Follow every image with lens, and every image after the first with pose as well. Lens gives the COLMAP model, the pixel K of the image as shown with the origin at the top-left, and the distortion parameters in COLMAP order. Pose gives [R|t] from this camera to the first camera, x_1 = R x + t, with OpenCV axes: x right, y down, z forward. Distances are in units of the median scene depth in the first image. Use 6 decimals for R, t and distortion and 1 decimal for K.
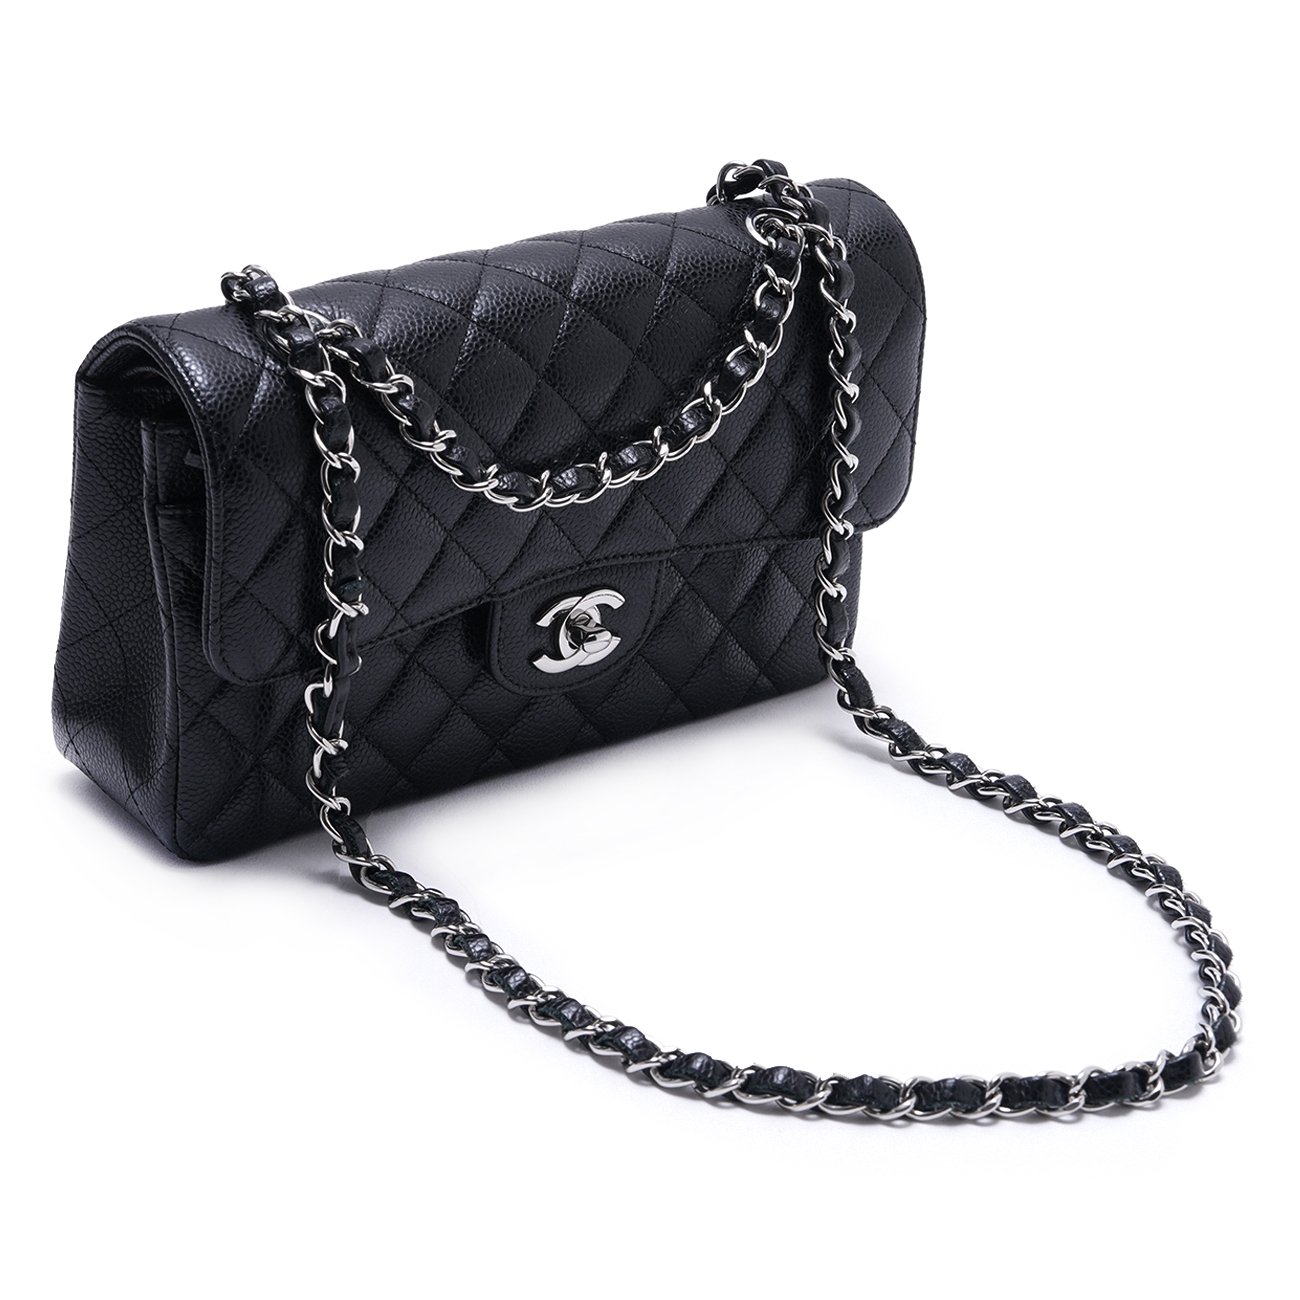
lens RADIAL K [[4830.9, 0, 650.0], [0, 4830.9, 650.0], [0, 0, 1]] dist [0.004884, 2.211626]
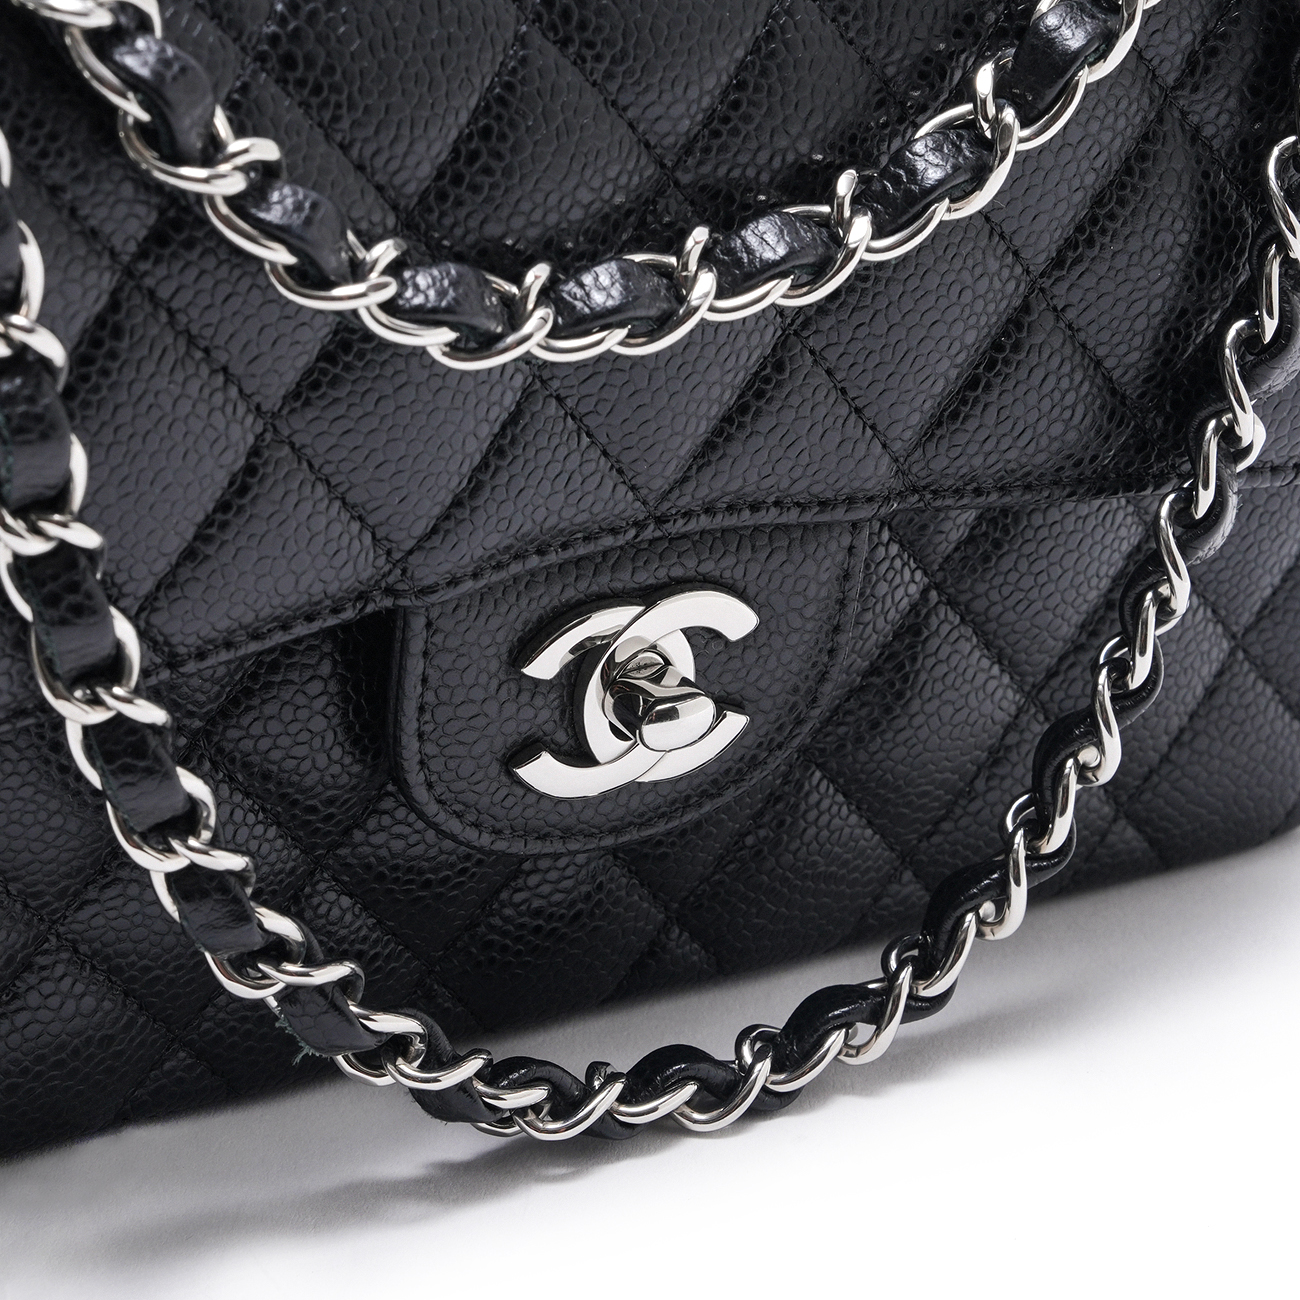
lens RADIAL K [[4830.9, 0, 650.0], [0, 4830.9, 650.0], [0, 0, 1]] dist [0.004884, 2.211626]
pose [[0.992533, 0.033971, -0.117151, 0.032565], [-0.036363, 0.999170, -0.018336, -0.000336], [0.116431, 0.022459, 0.992945, 0.615660]]
